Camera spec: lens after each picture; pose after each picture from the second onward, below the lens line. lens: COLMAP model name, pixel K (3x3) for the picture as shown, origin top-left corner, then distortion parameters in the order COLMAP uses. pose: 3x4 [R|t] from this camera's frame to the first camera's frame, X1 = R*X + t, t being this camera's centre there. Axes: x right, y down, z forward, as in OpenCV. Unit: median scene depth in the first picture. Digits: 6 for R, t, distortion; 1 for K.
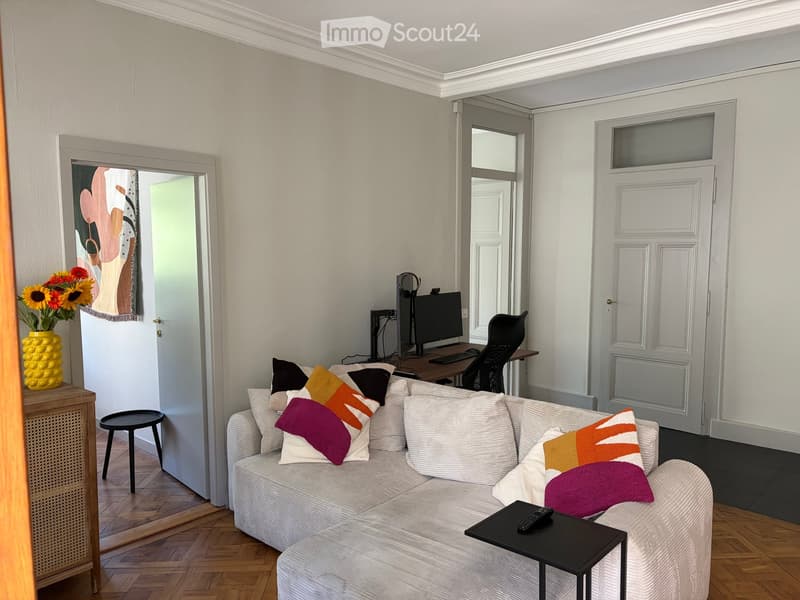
lens RADIAL K [[605.9, 0, 400.0], [0, 605.9, 300.0], [0, 0, 1]] dist [0.062503, -0.071393]
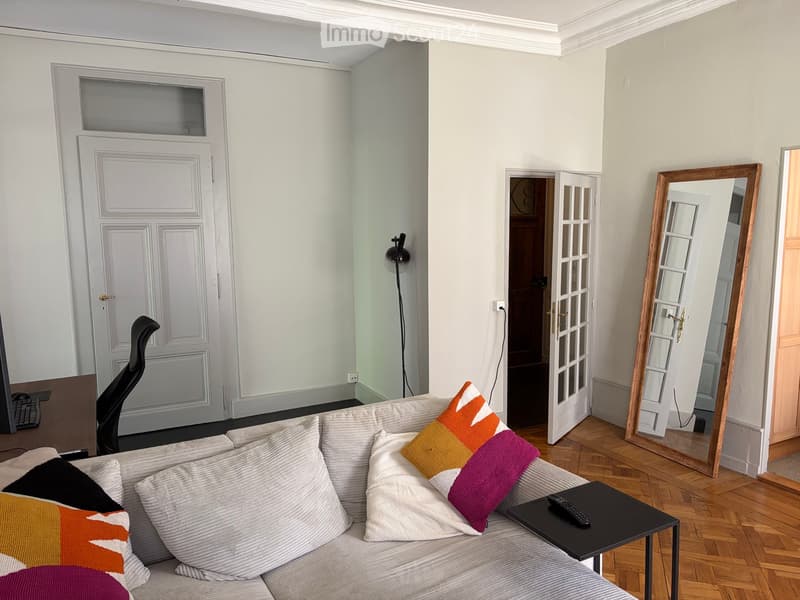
lens RADIAL K [[605.9, 0, 400.0], [0, 605.9, 300.0], [0, 0, 1]] dist [0.062503, -0.071393]
pose [[0.336218, -0.117716, 0.934398, -0.304747], [0.097922, 0.991150, 0.089631, -0.030743], [-0.936680, 0.061363, 0.344769, 0.387666]]
